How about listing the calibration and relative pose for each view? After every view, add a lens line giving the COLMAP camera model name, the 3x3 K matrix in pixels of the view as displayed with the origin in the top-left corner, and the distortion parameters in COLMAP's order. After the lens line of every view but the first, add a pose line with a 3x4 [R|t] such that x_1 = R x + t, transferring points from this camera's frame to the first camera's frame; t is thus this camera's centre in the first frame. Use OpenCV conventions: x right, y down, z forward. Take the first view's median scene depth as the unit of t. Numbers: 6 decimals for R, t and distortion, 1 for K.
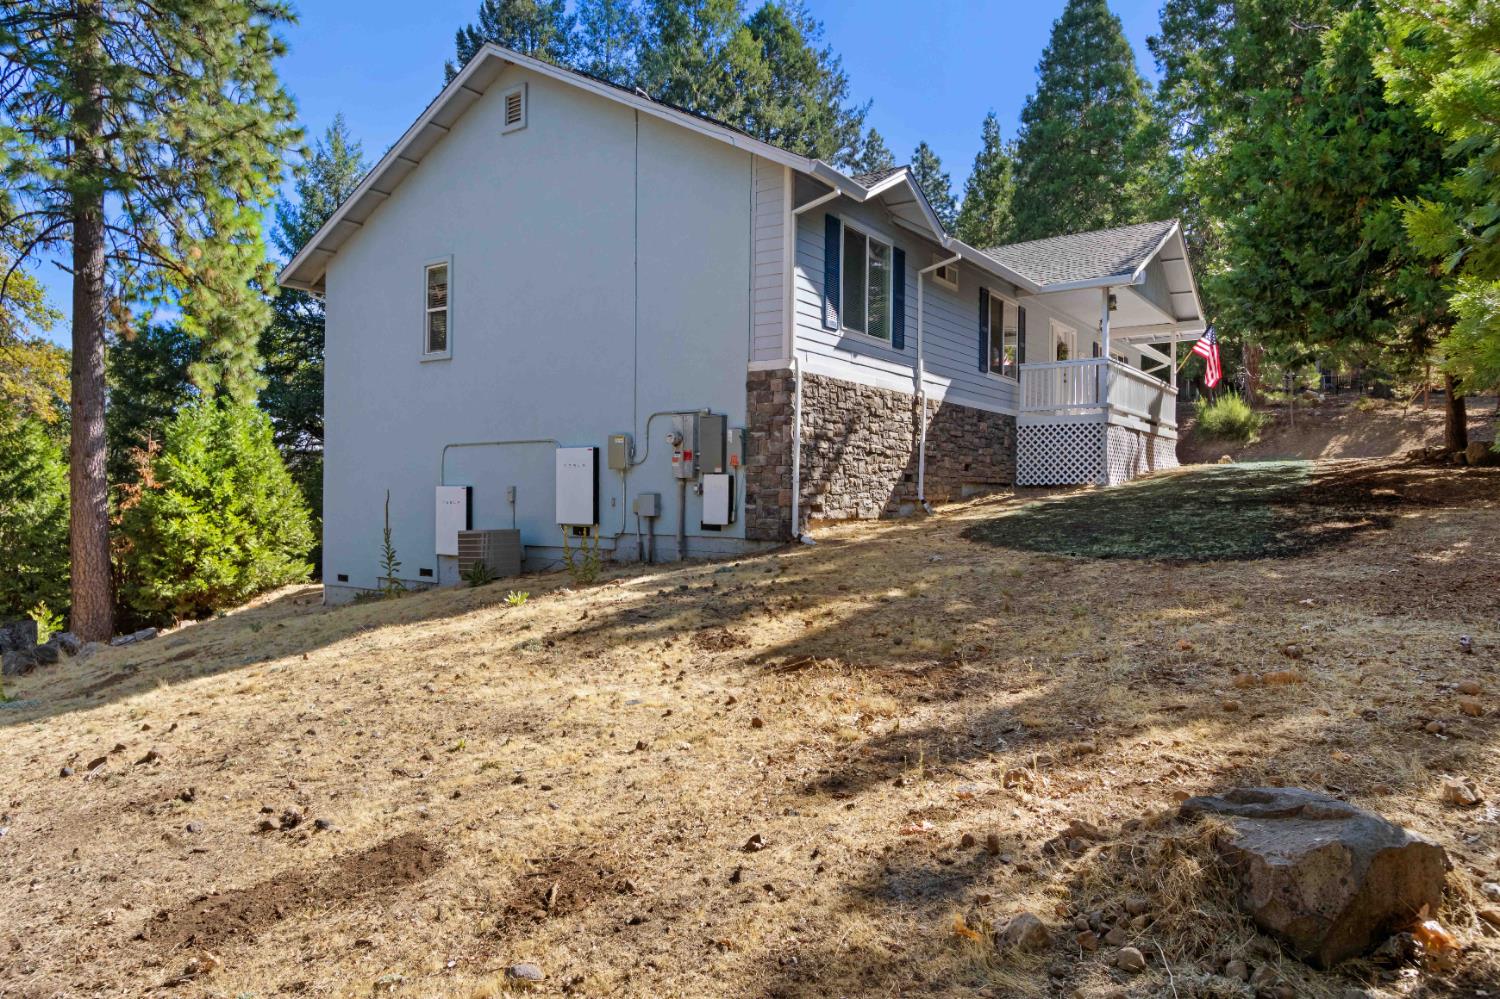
lens RADIAL K [[1005.8, 0, 747.8], [0, 1005.8, 489.6], [0, 0, 1]] dist [0.009850, 0.001956]
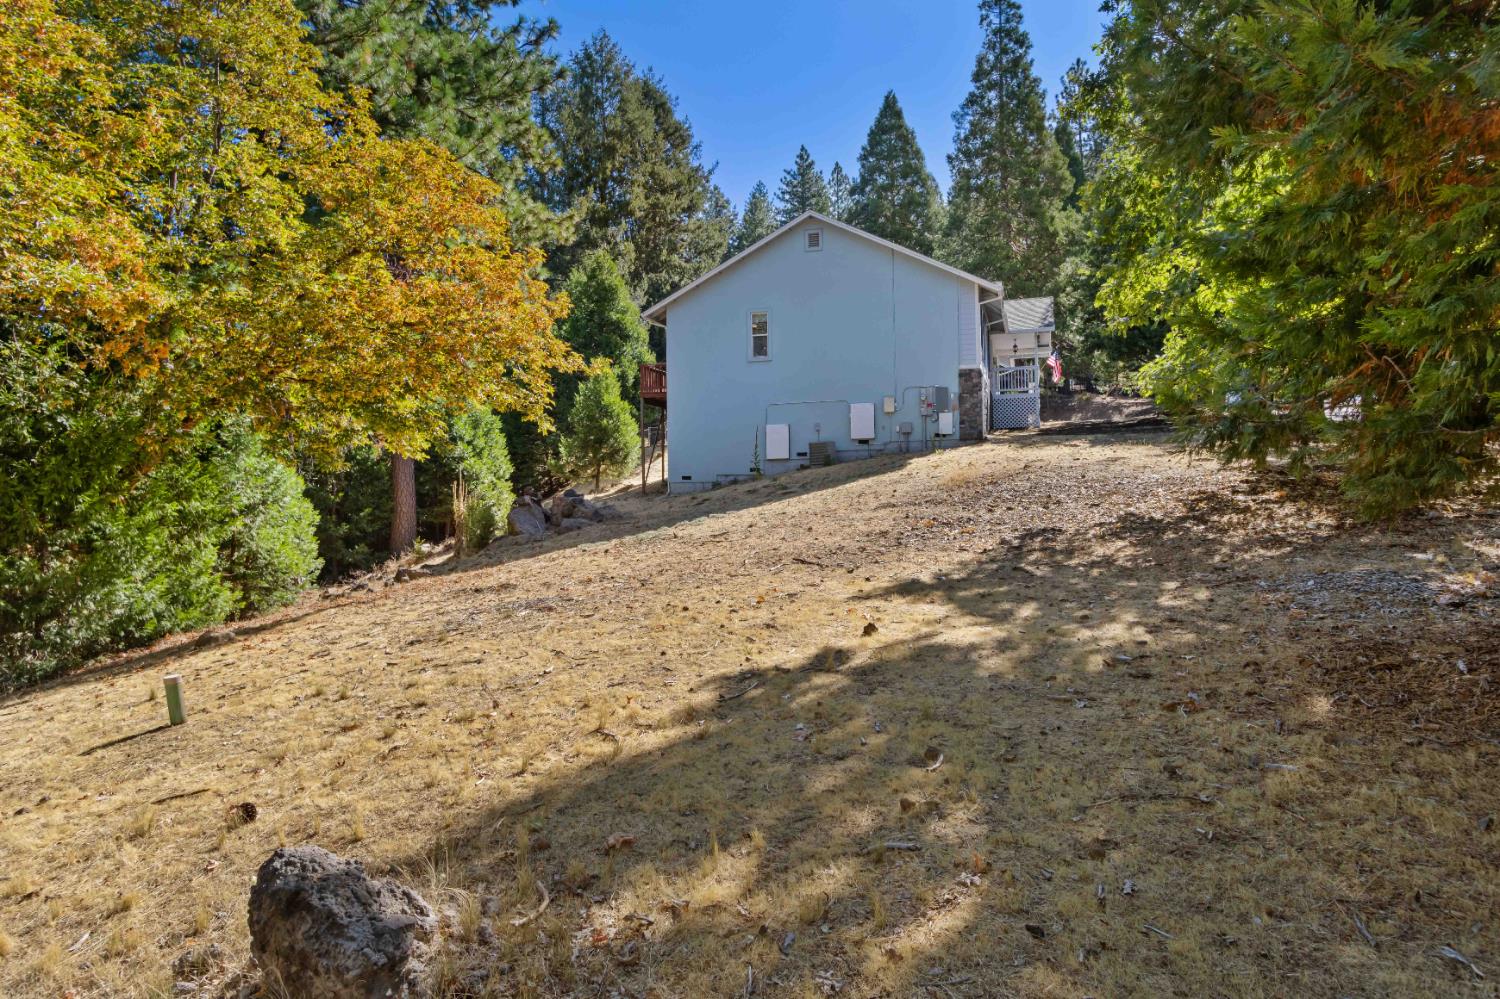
lens RADIAL K [[982.4, 0, 751.0], [0, 982.4, 500.7], [0, 0, 1]] dist [-0.000987, -0.000150]
pose [[0.949188, -0.025008, 0.313715, -0.955666], [0.021457, 0.999661, 0.014767, 0.117827], [-0.313977, -0.007285, 0.949402, -0.834663]]
